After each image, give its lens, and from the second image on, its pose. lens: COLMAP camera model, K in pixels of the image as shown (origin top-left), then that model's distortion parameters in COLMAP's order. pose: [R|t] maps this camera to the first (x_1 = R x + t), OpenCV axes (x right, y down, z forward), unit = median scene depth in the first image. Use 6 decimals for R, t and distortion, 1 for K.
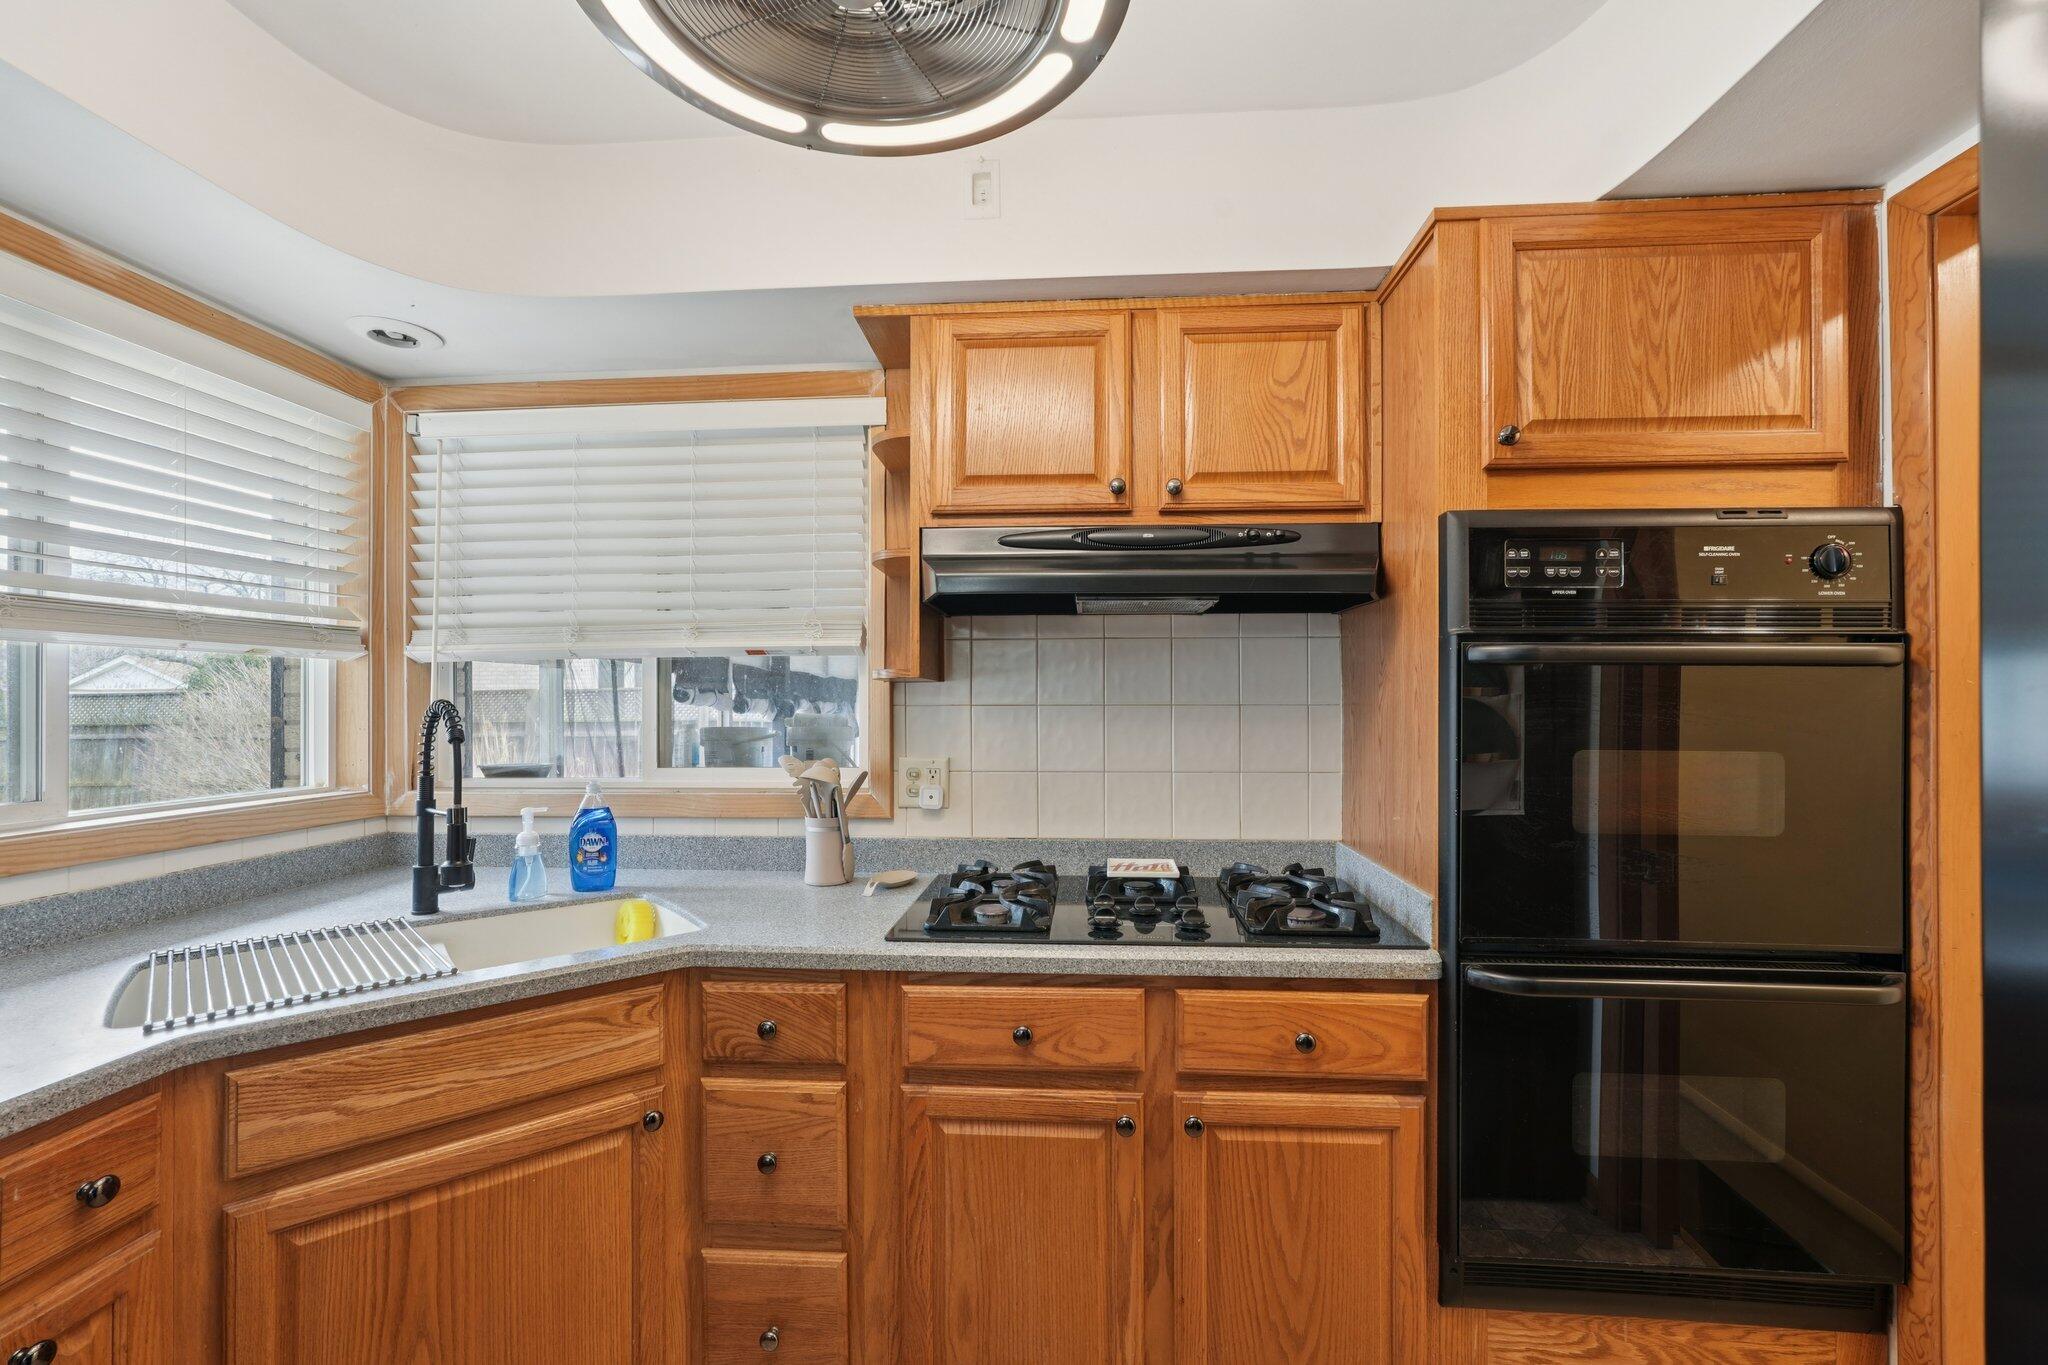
lens RADIAL K [[905.6, 0, 1025.9], [0, 905.6, 692.0], [0, 0, 1]] dist [-0.013473, 0.006038]
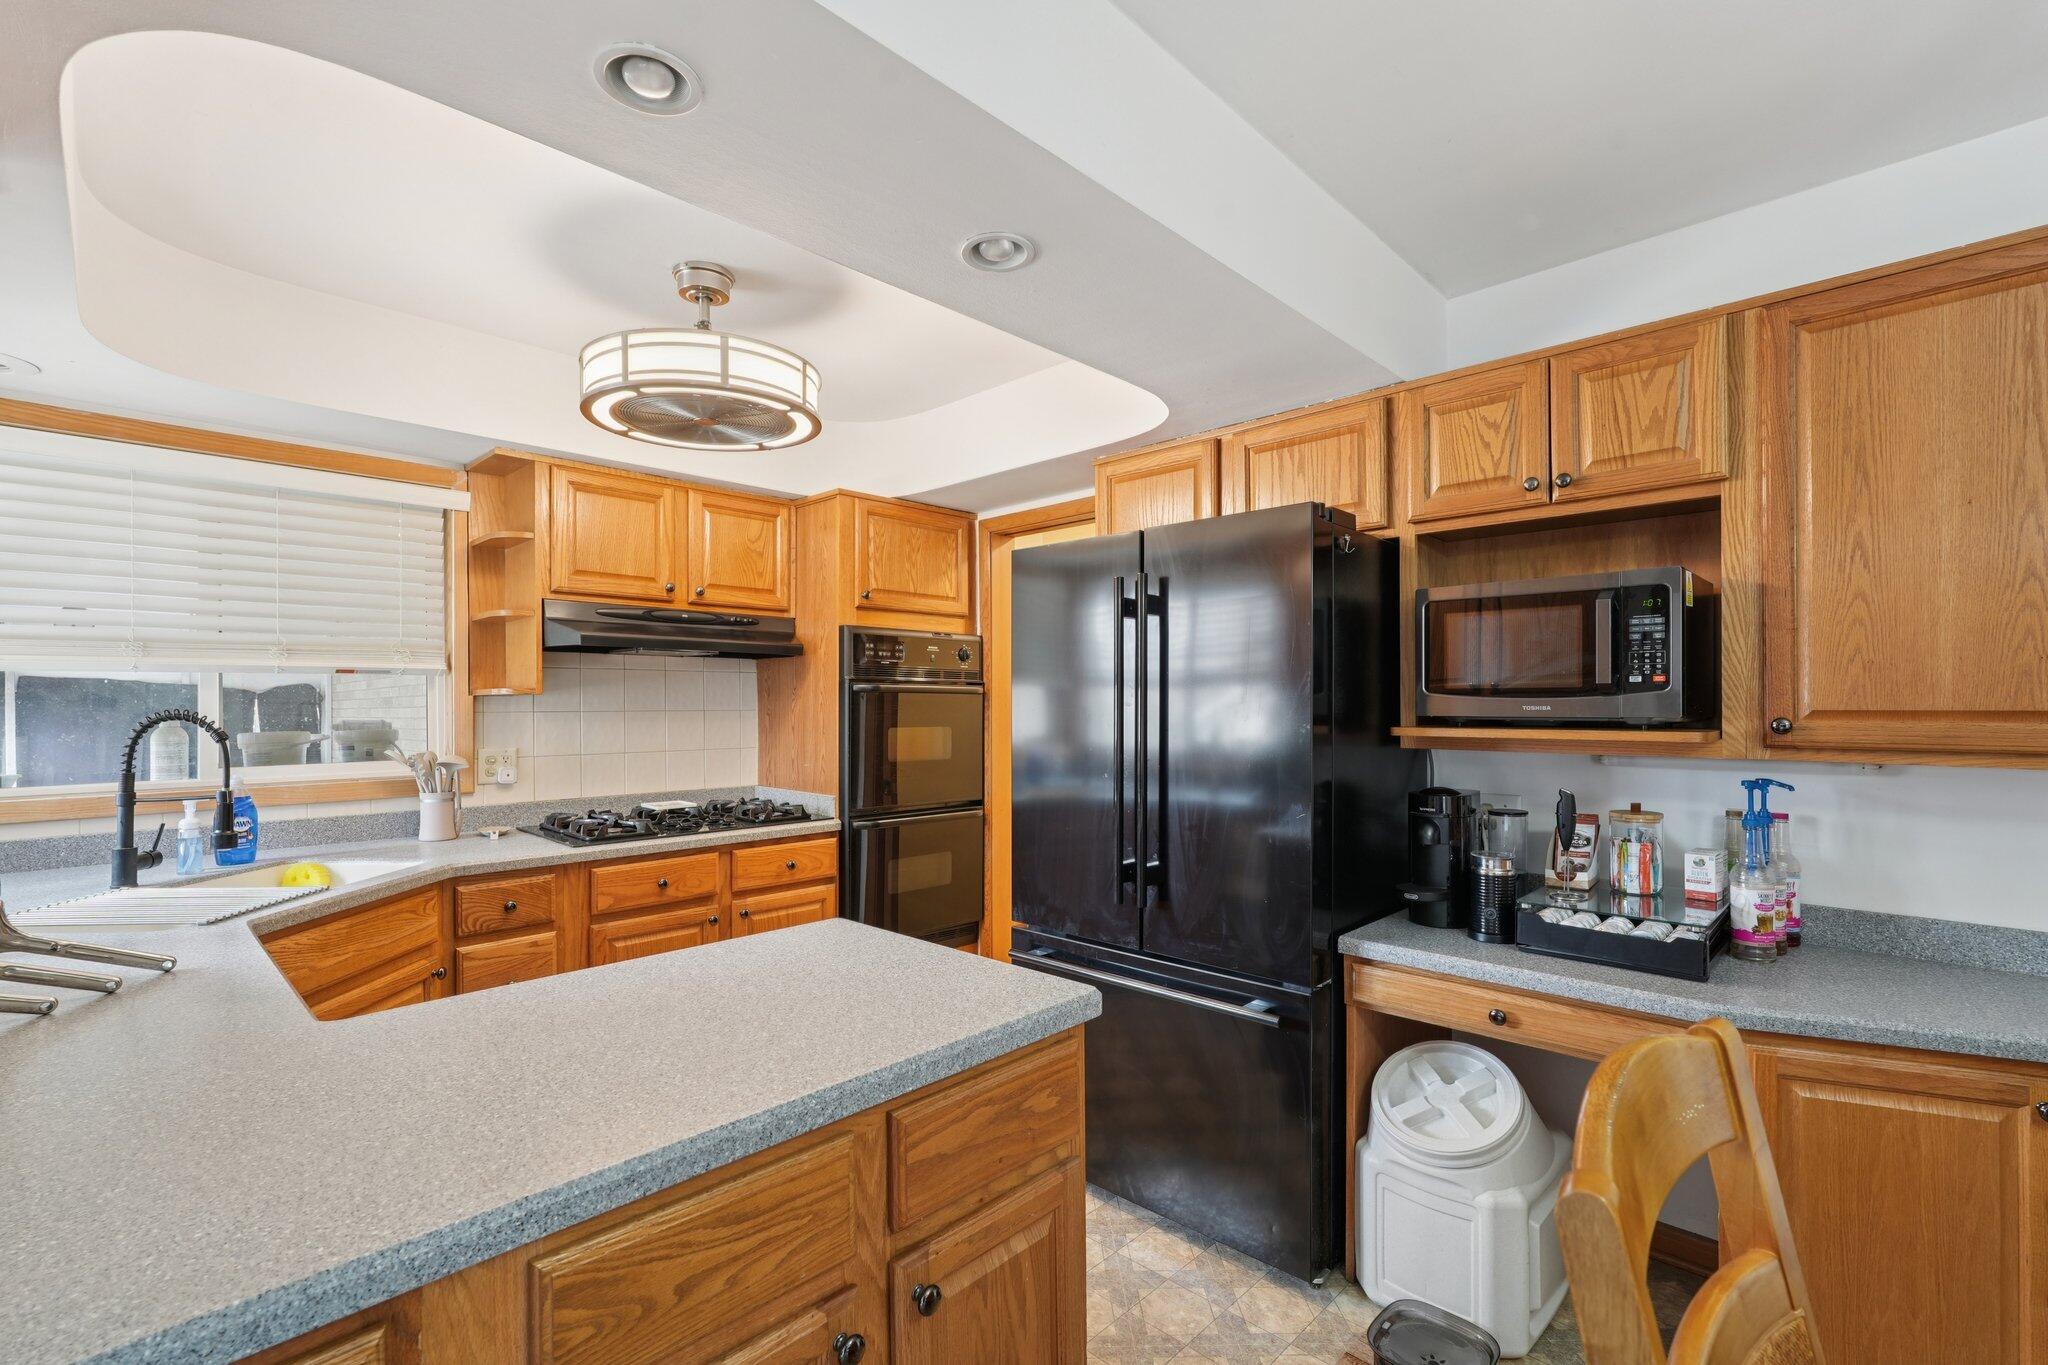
lens RADIAL K [[905.6, 0, 1025.9], [0, 905.6, 692.0], [0, 0, 1]] dist [-0.013473, 0.006038]
pose [[0.646517, 0.010887, 0.762822, -0.932782], [-0.003756, 0.999931, -0.011088, -0.005990], [-0.762890, 0.004304, 0.646513, -0.789654]]
